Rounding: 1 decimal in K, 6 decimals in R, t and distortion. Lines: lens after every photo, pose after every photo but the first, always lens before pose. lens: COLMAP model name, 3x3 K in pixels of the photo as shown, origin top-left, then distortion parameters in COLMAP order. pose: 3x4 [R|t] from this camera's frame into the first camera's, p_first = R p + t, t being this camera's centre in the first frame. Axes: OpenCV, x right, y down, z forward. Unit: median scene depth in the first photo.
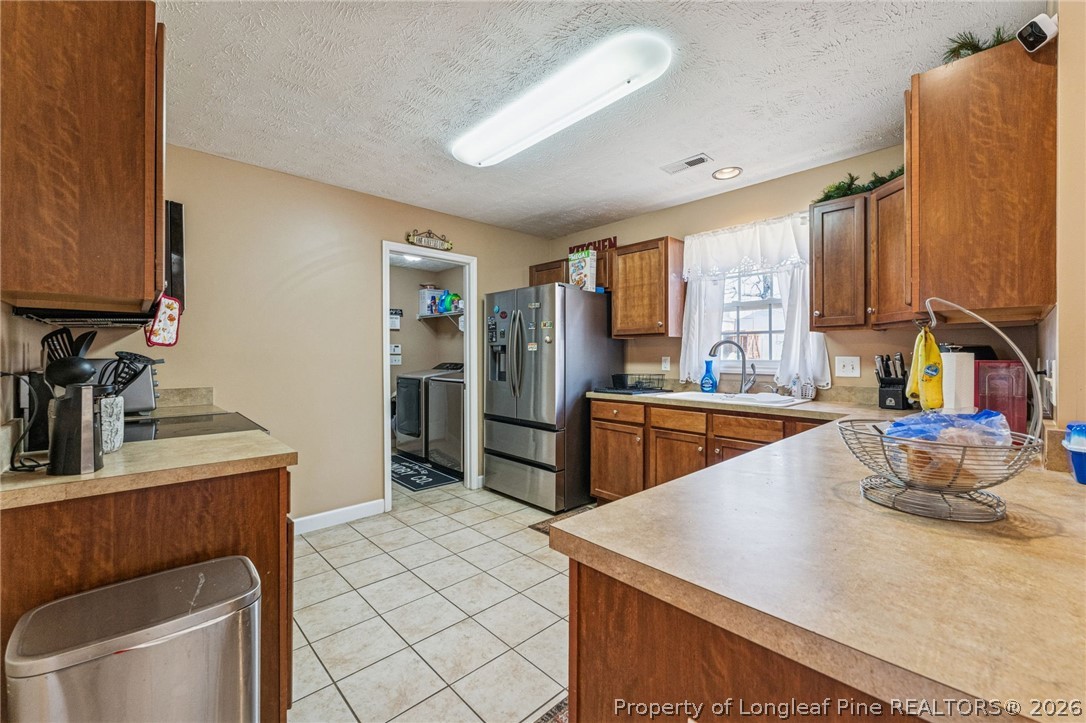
lens RADIAL K [[442.2, 0, 538.9], [0, 442.2, 357.0], [0, 0, 1]] dist [-0.004294, 0.000366]
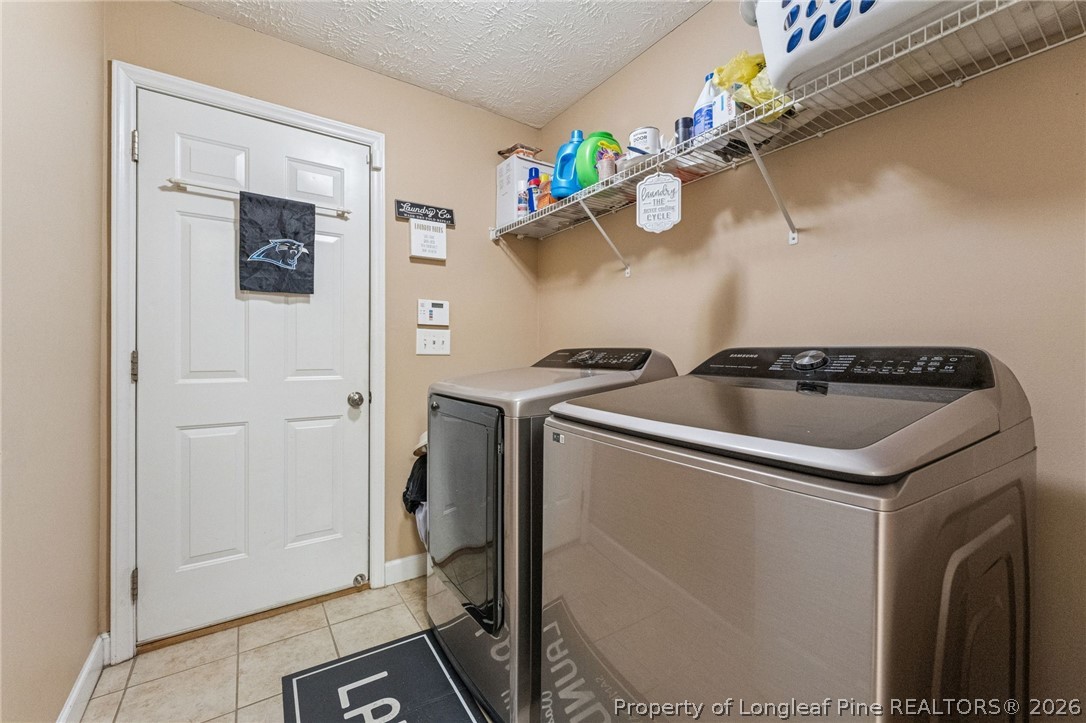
lens RADIAL K [[442.2, 0, 540.1], [0, 442.2, 356.5], [0, 0, 1]] dist [-0.004294, 0.000366]
pose [[0.988968, 0.009058, -0.147850, -0.399015], [-0.008586, 0.999956, 0.003833, 0.039280], [0.147878, -0.002522, 0.989002, 1.425773]]
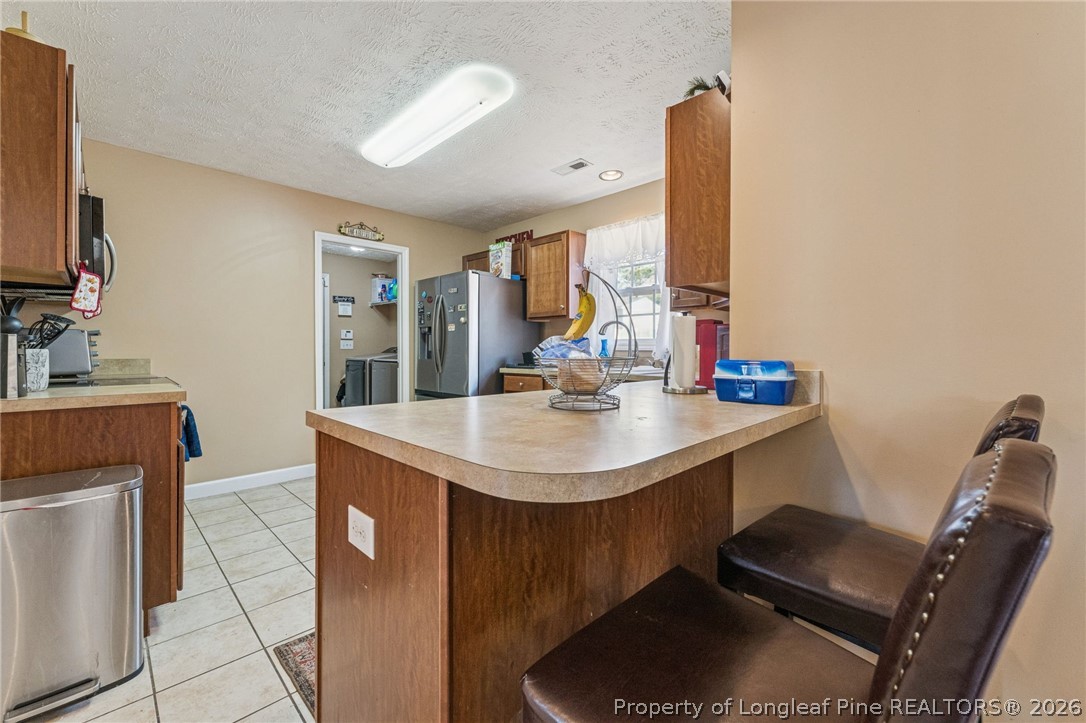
lens RADIAL K [[442.2, 0, 539.4], [0, 442.2, 351.4], [0, 0, 1]] dist [-0.004294, 0.000366]
pose [[0.999485, 0.001036, 0.032083, 0.228233], [-0.001055, 0.999999, 0.000605, 0.048574], [-0.032082, -0.000639, 0.999485, -0.167376]]
